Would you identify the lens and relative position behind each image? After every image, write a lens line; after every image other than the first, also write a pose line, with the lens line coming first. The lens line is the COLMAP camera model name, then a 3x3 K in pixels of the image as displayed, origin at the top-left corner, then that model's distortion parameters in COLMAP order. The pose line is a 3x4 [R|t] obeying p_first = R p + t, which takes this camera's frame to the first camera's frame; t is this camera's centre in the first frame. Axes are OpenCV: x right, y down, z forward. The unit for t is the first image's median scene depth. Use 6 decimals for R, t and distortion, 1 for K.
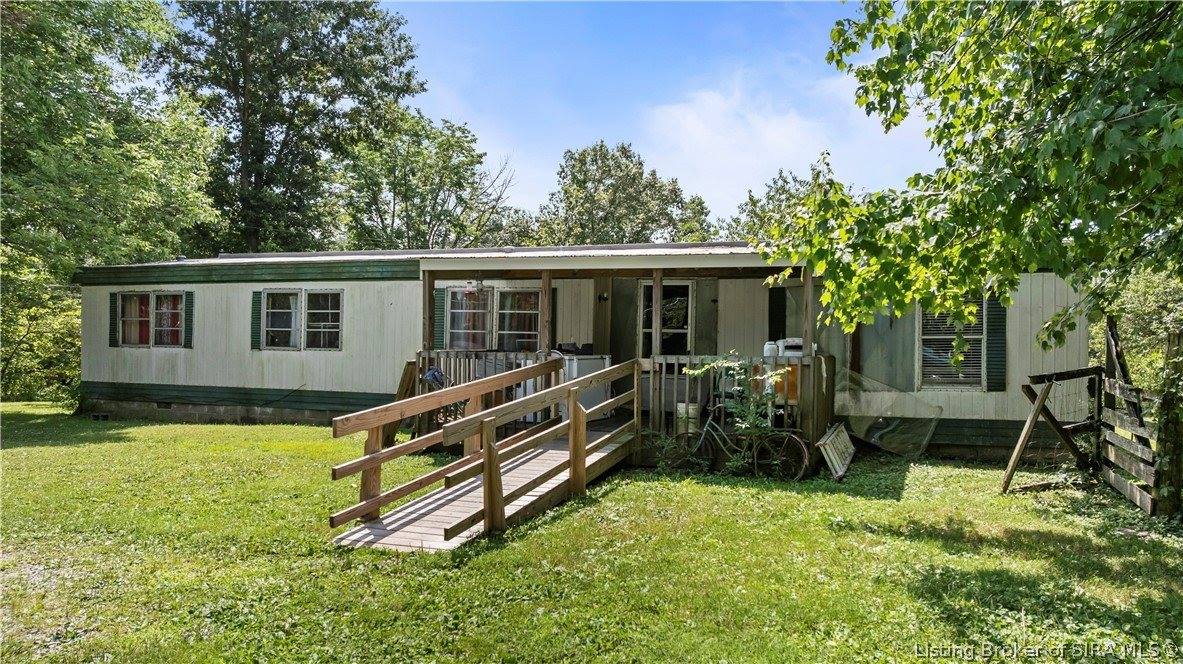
lens RADIAL K [[830.1, 0, 578.9], [0, 830.1, 327.6], [0, 0, 1]] dist [-0.002152, -0.036551]
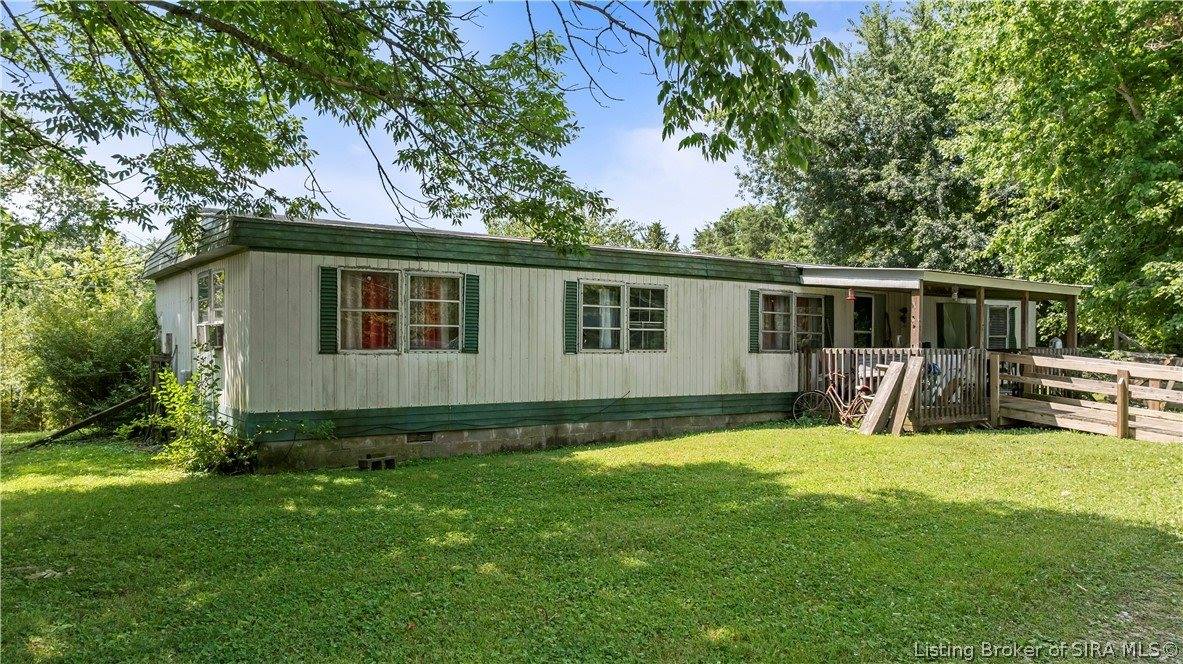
lens RADIAL K [[830.1, 0, 578.9], [0, 830.1, 327.6], [0, 0, 1]] dist [-0.002152, -0.036551]
pose [[0.574301, 0.004460, 0.818632, -1.045257], [-0.012981, 0.999909, 0.003659, -0.001370], [-0.818541, -0.012728, 0.574307, 0.524225]]
